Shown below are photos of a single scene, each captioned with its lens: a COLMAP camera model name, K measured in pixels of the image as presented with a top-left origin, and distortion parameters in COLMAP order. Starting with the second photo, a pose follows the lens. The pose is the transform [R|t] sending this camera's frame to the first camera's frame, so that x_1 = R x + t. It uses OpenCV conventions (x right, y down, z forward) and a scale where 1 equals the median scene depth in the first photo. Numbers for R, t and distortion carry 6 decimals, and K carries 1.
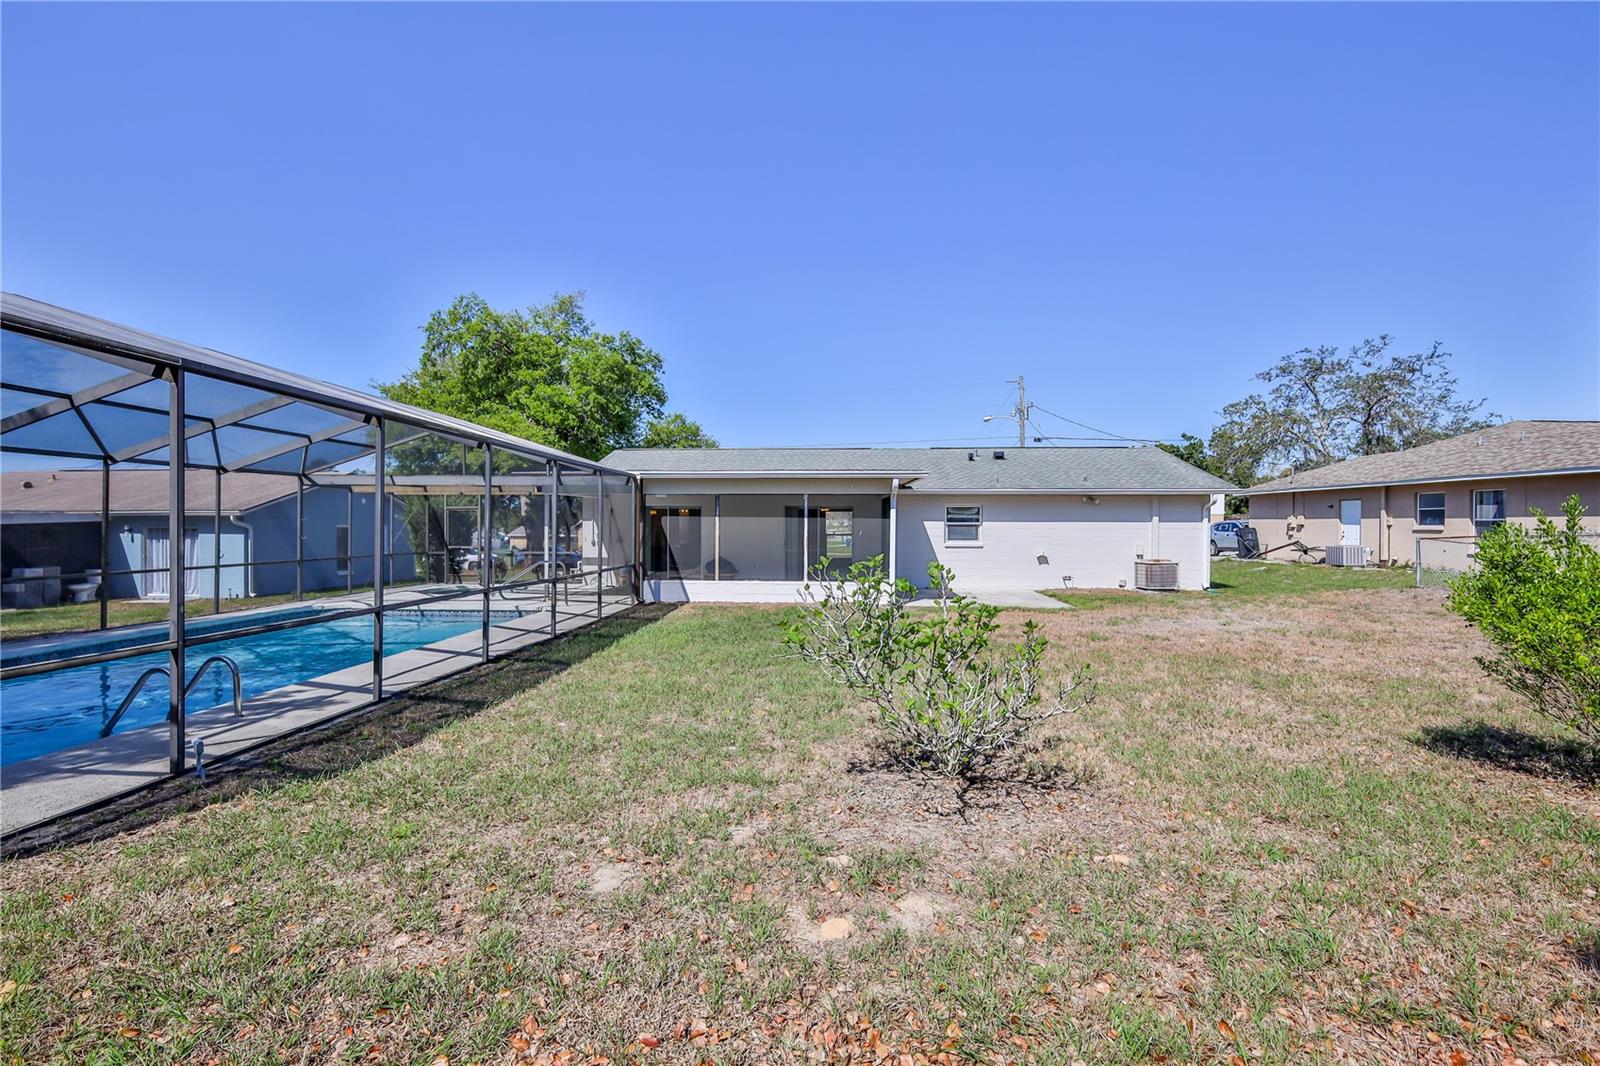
lens RADIAL K [[672.6, 0, 793.6], [0, 672.6, 523.9], [0, 0, 1]] dist [0.001058, -0.000623]
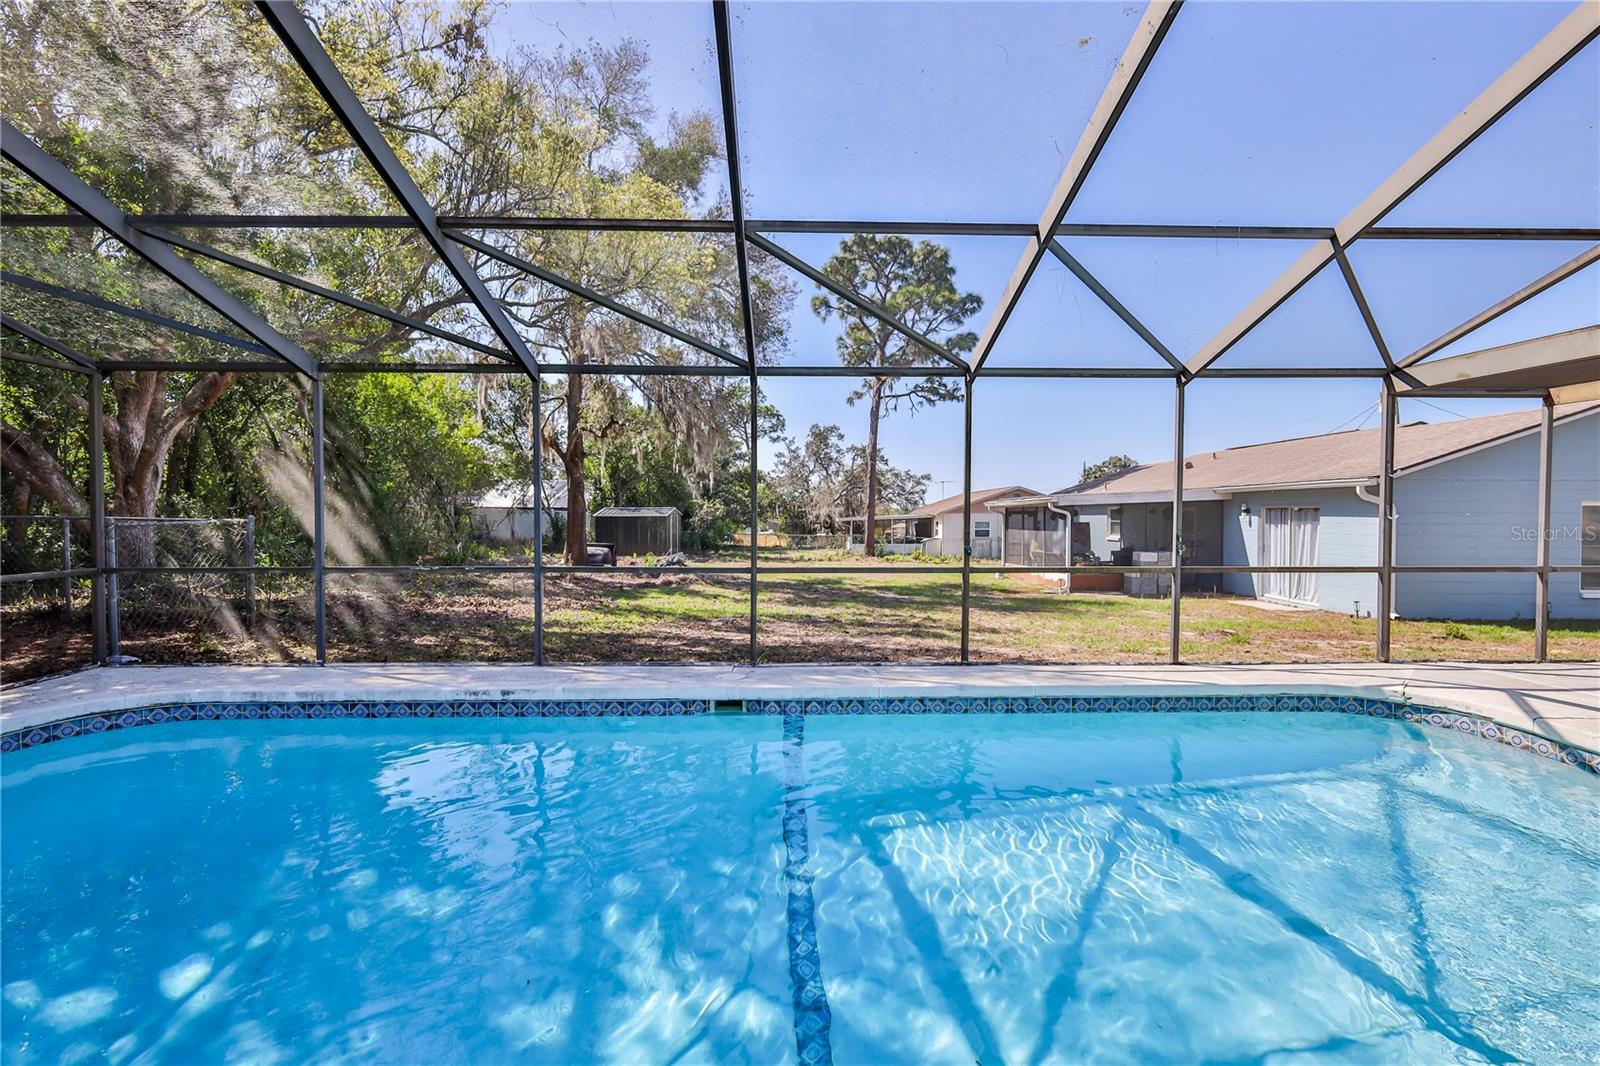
lens RADIAL K [[672.6, 0, 856.3], [0, 672.6, 523.5], [0, 0, 1]] dist [0.001058, -0.000623]
pose [[0.081021, 0.006197, -0.996693, -0.247463], [-0.005407, 0.999969, 0.005778, 0.022095], [0.996698, 0.004921, 0.081052, 0.484618]]
